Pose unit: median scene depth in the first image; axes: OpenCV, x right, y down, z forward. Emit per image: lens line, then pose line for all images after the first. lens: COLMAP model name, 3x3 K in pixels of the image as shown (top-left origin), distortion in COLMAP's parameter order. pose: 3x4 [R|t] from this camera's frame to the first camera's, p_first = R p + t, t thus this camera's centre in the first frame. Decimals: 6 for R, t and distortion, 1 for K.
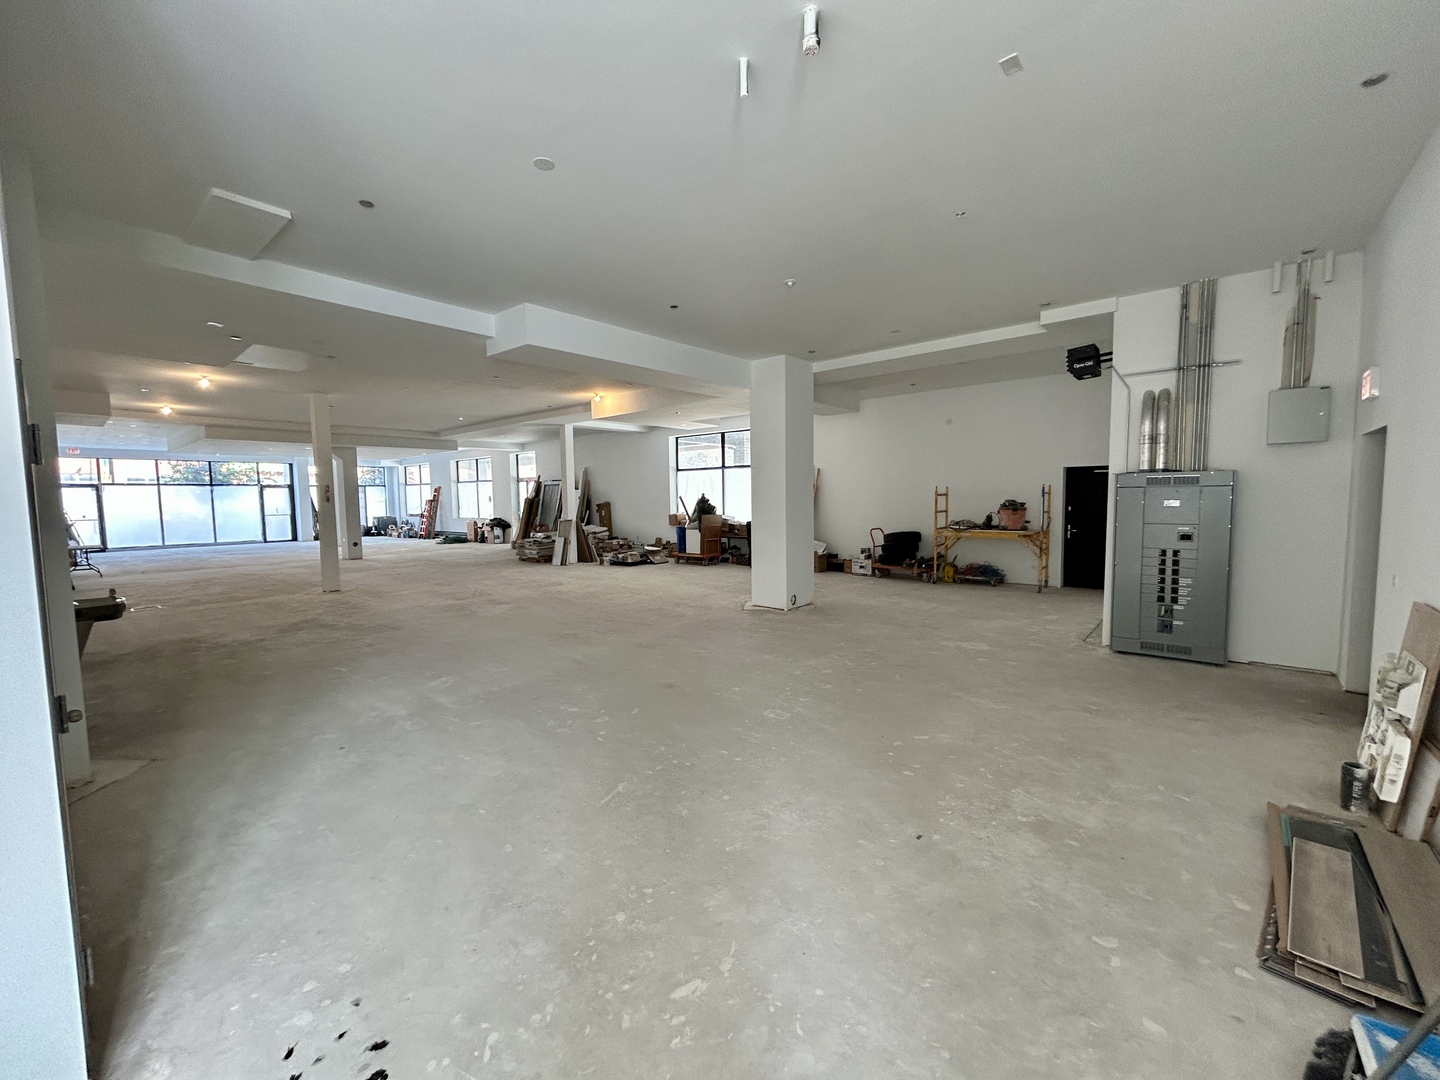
lens RADIAL K [[582.0, 0, 716.6], [0, 582.0, 539.9], [0, 0, 1]] dist [-0.005545, 0.003280]
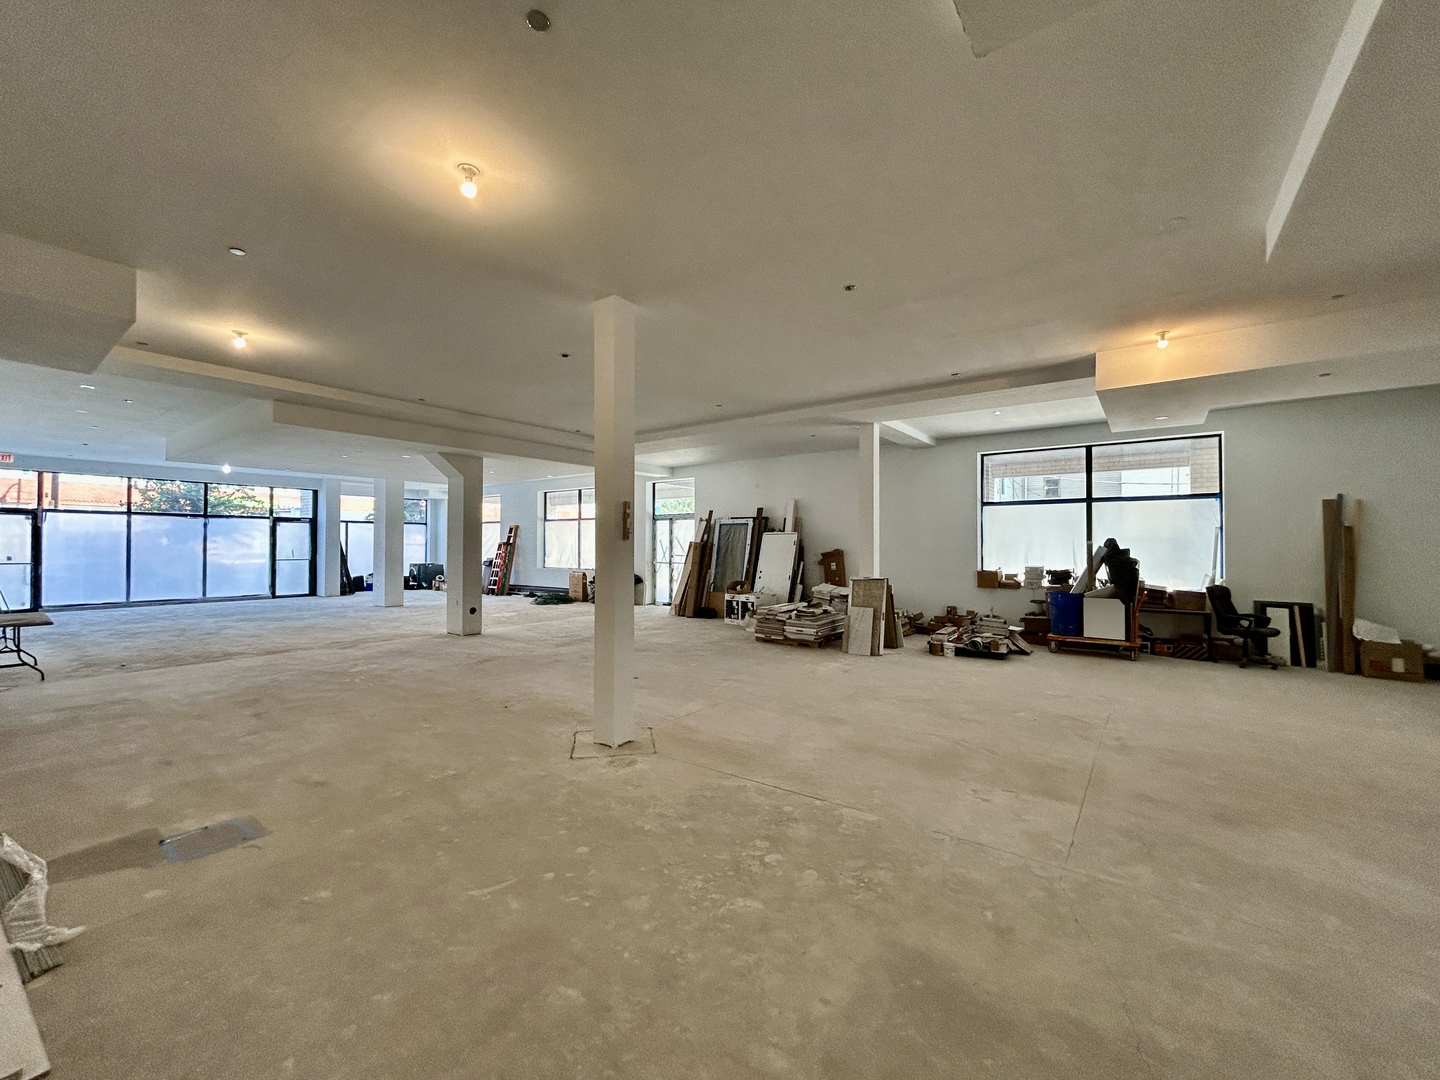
lens RADIAL K [[582.0, 0, 715.5], [0, 582.0, 539.0], [0, 0, 1]] dist [-0.005545, 0.003280]
pose [[0.997849, 0.018613, 0.062859, -0.329219], [-0.013068, 0.996078, -0.087507, -0.014495], [-0.064241, 0.086497, 0.994179, 0.289981]]
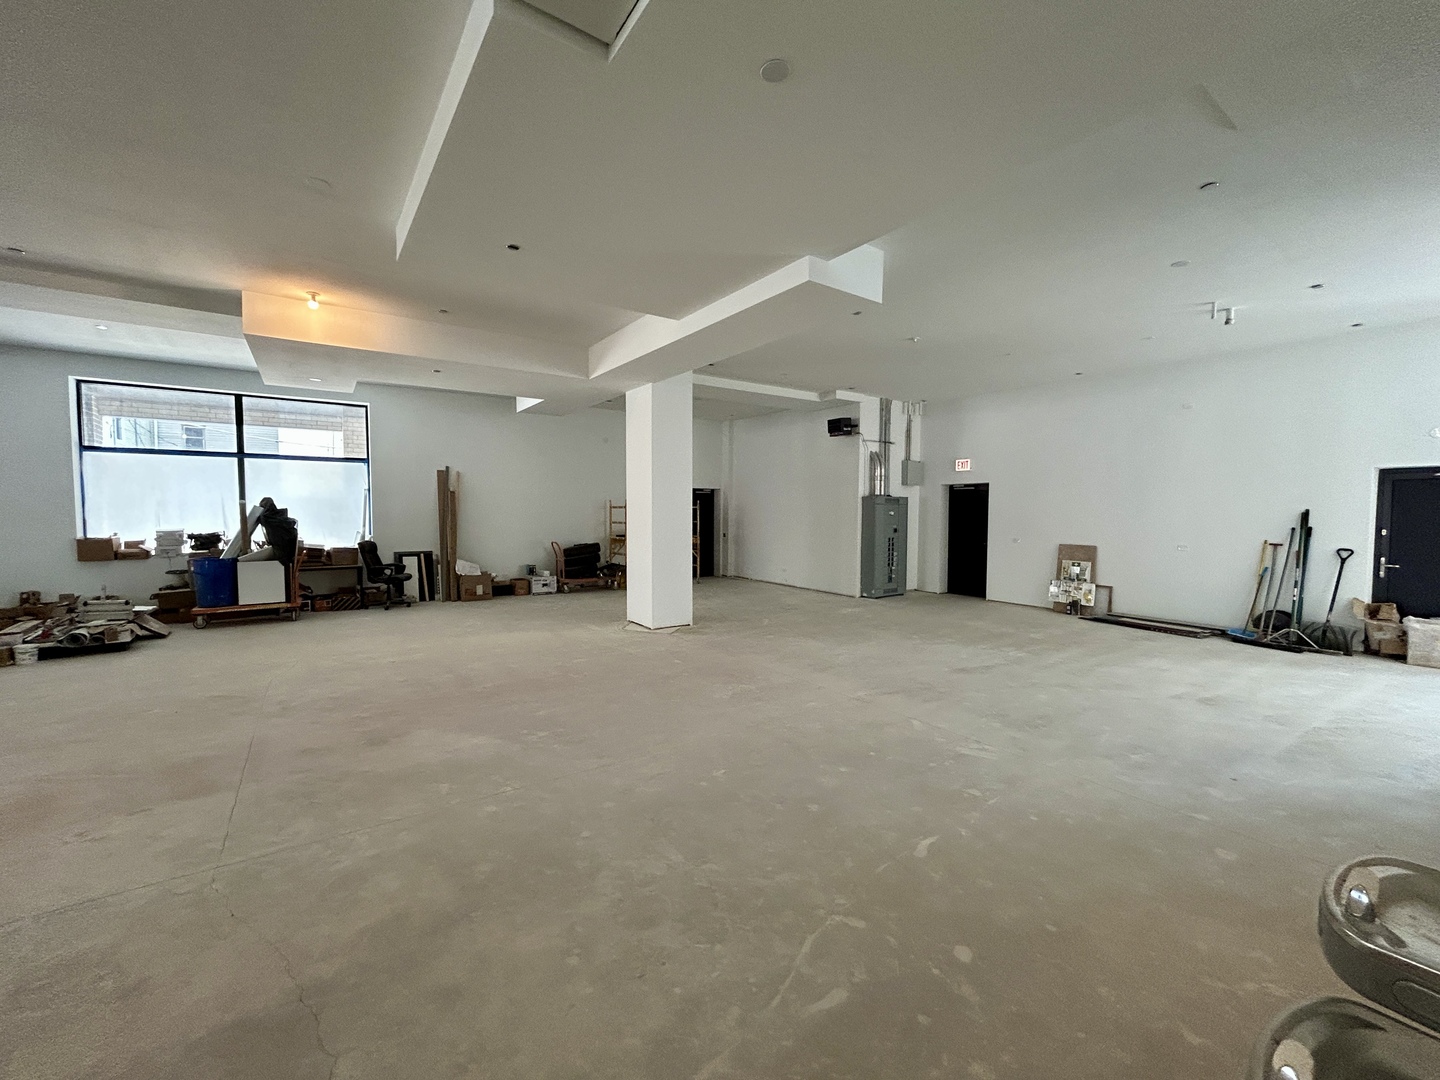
lens RADIAL K [[582.0, 0, 717.5], [0, 582.0, 539.6], [0, 0, 1]] dist [-0.005545, 0.003280]
pose [[0.253282, -0.035613, 0.966737, -0.324487], [0.066414, 0.997605, 0.019350, -0.013834], [-0.965110, 0.059303, 0.255041, 0.291607]]
